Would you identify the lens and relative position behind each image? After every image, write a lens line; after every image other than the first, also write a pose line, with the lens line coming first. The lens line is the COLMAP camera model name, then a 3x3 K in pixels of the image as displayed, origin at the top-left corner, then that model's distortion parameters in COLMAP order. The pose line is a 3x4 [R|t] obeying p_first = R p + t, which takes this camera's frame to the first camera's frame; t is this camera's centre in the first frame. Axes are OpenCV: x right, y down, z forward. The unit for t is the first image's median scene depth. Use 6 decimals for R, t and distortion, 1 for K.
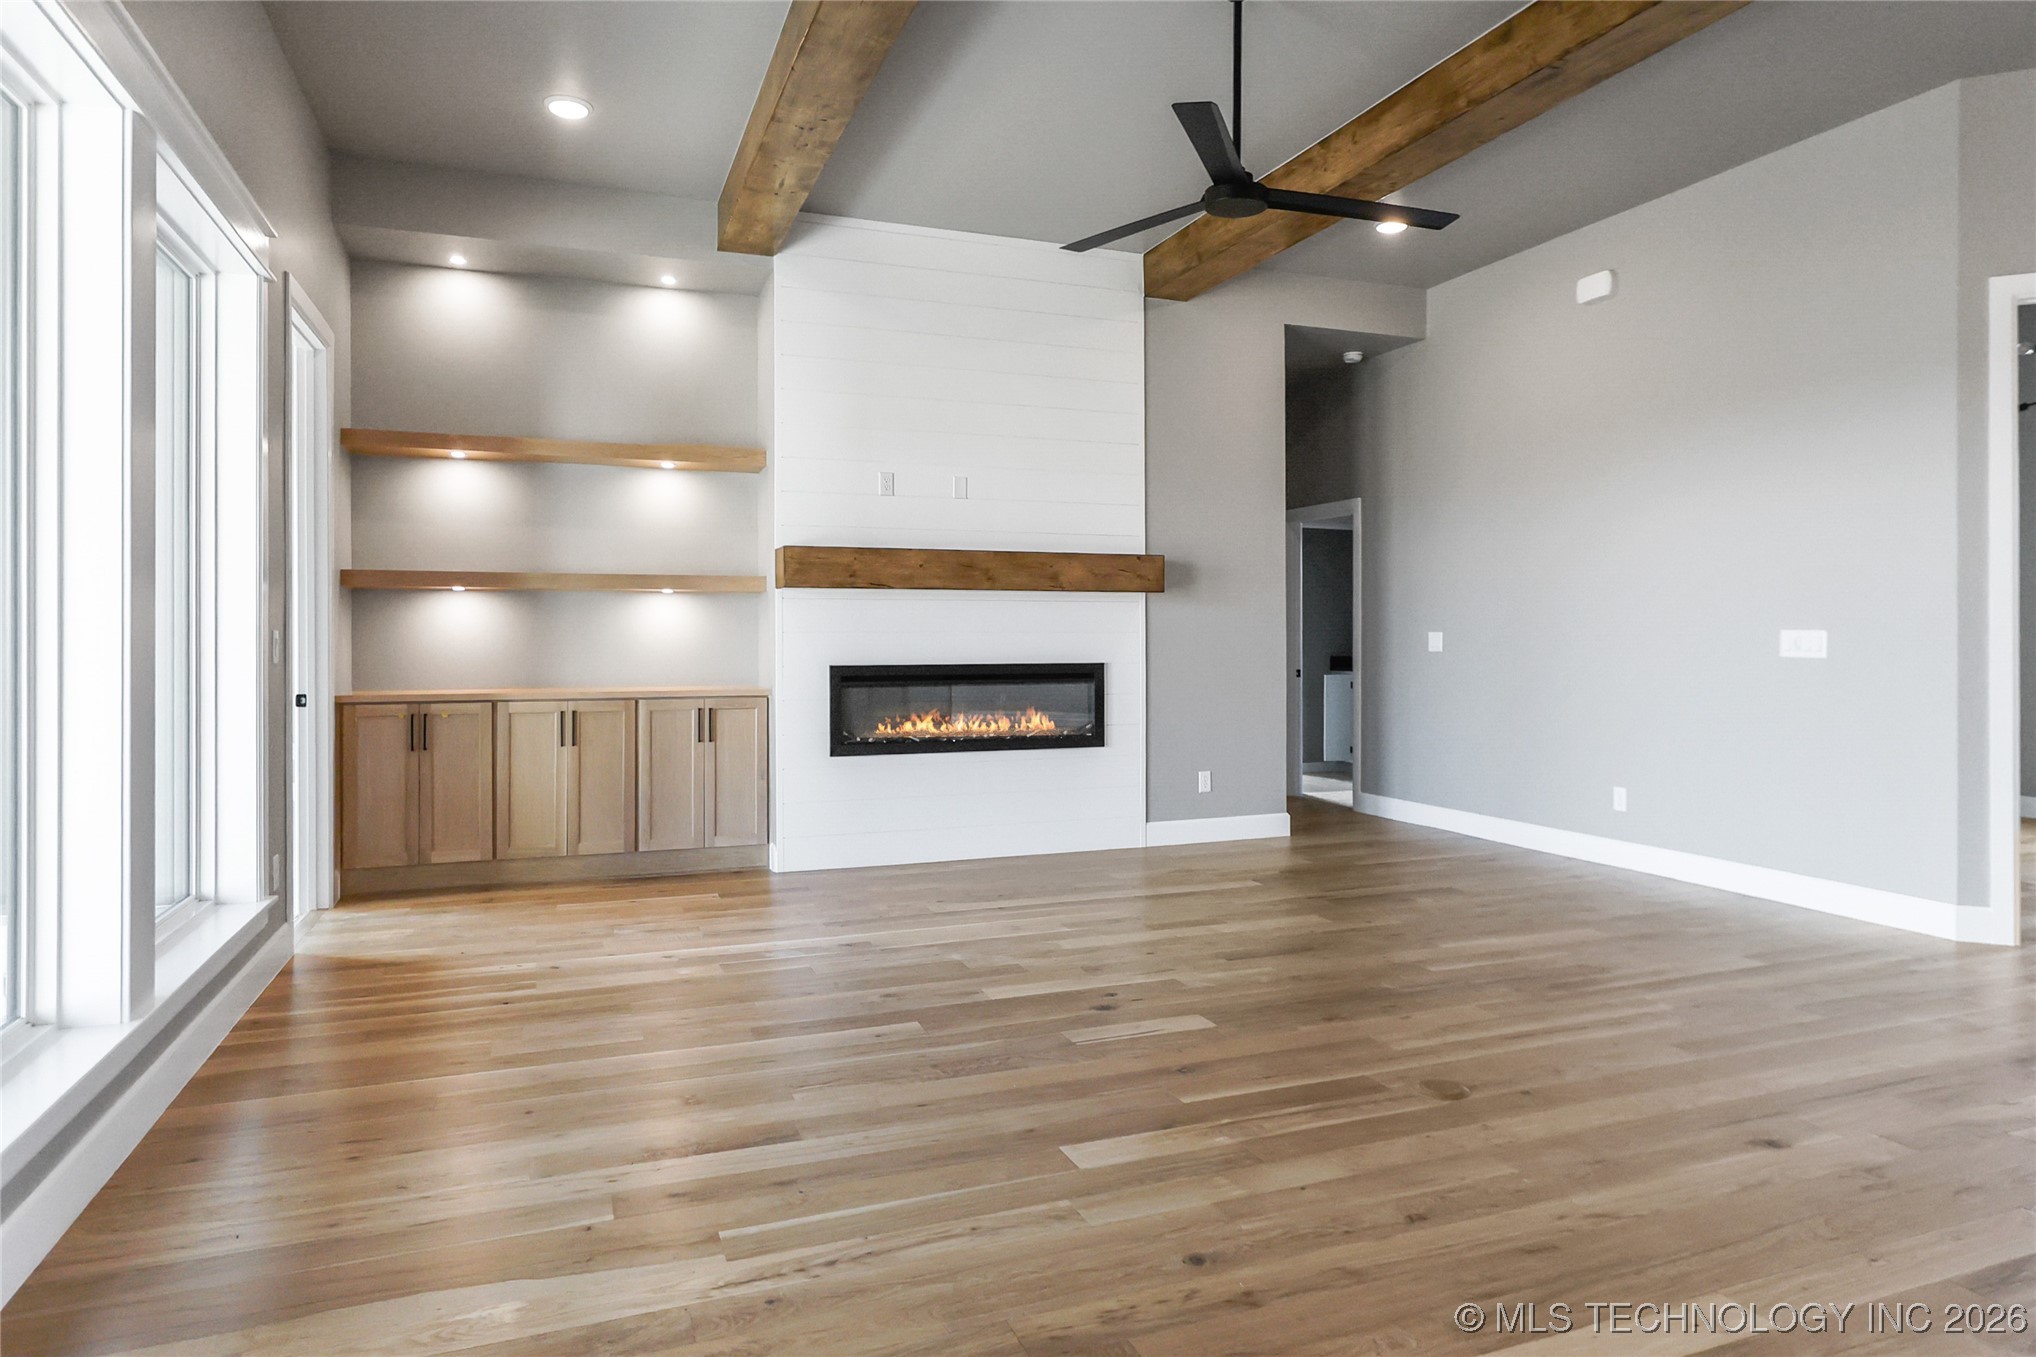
lens RADIAL K [[1216.9, 0, 1023.3], [0, 1216.9, 637.9], [0, 0, 1]] dist [-0.003593, 0.009151]
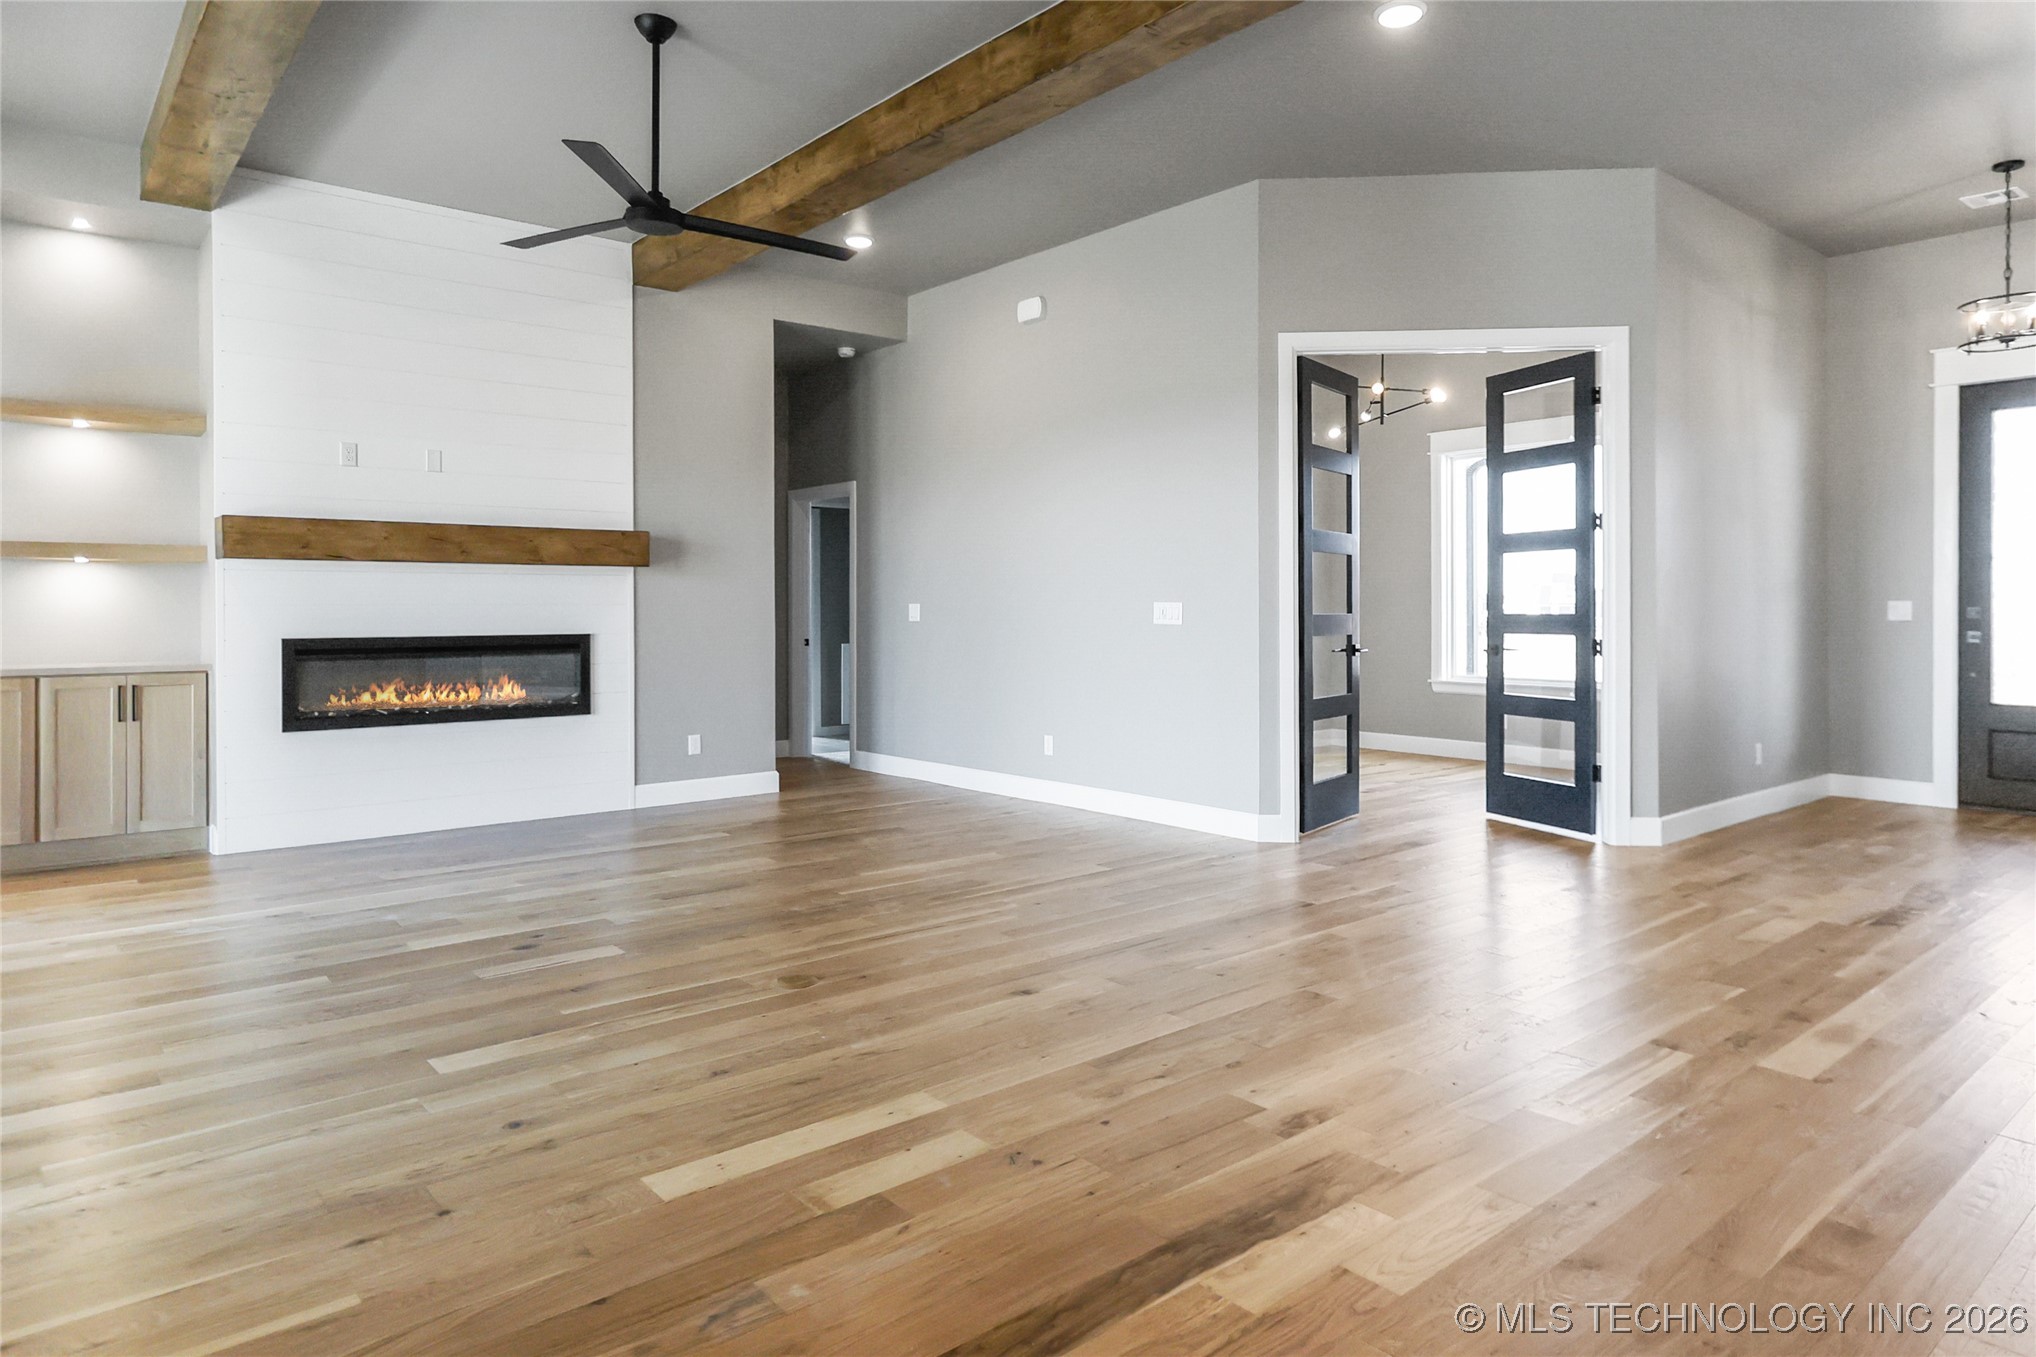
lens RADIAL K [[1216.9, 0, 1023.5], [0, 1216.9, 613.5], [0, 0, 1]] dist [-0.003593, 0.009151]
pose [[0.944866, -0.002671, 0.327447, 0.096049], [0.001295, 0.999989, 0.004419, -0.001257], [-0.327455, -0.003751, 0.944859, -0.131937]]
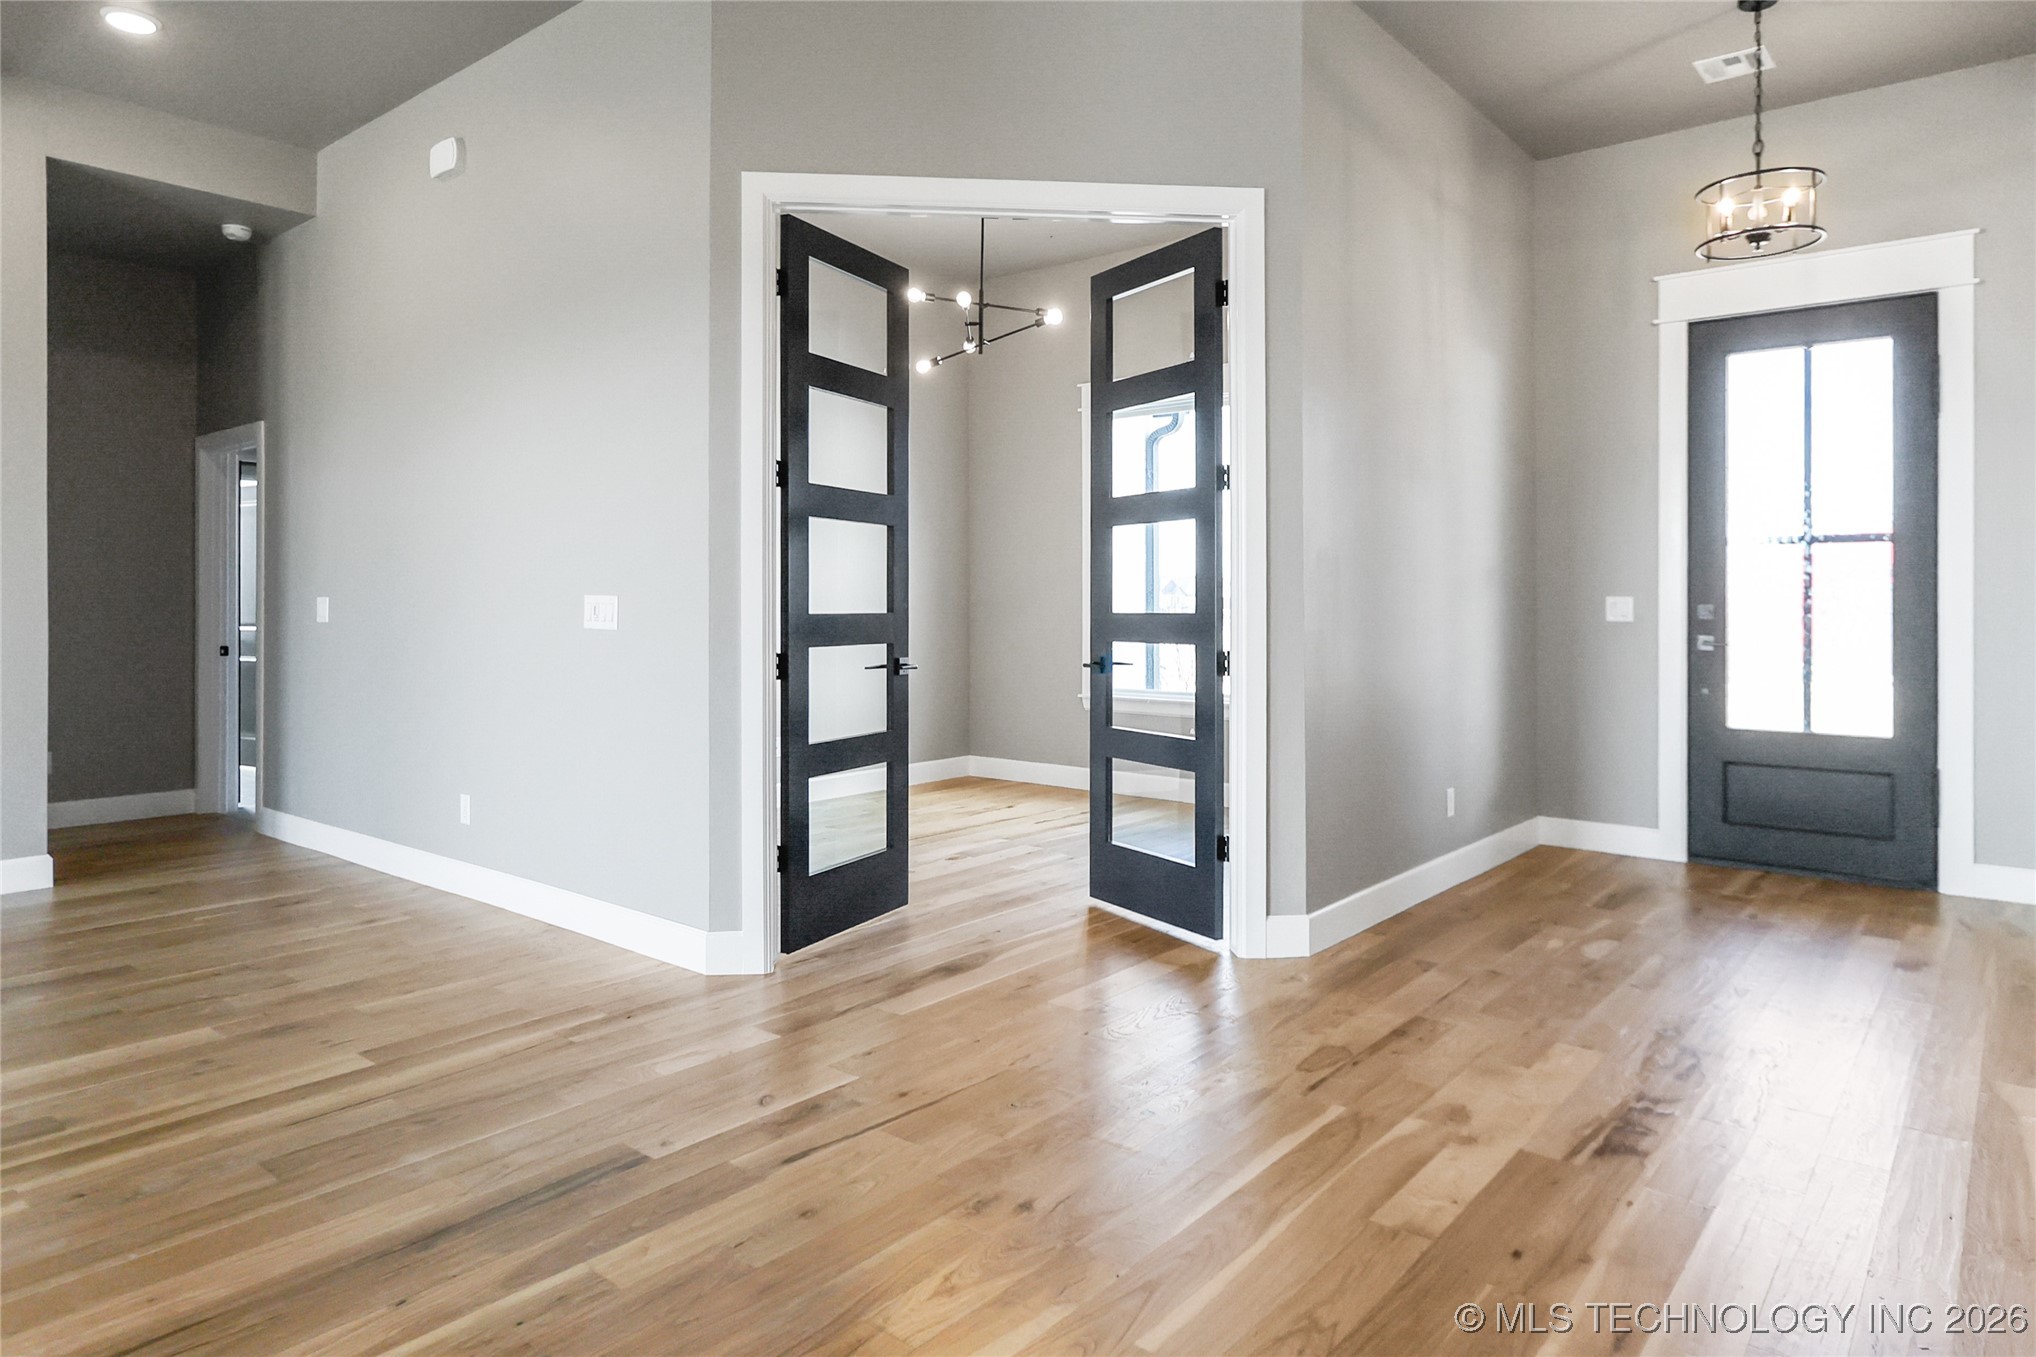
lens RADIAL K [[1216.9, 0, 997.2], [0, 1216.9, 601.3], [0, 0, 1]] dist [-0.003593, 0.009151]
pose [[0.879460, 0.001942, 0.475968, 0.500969], [-0.001000, 0.999997, -0.002232, -0.001034], [-0.475971, 0.001487, 0.879460, 0.171255]]
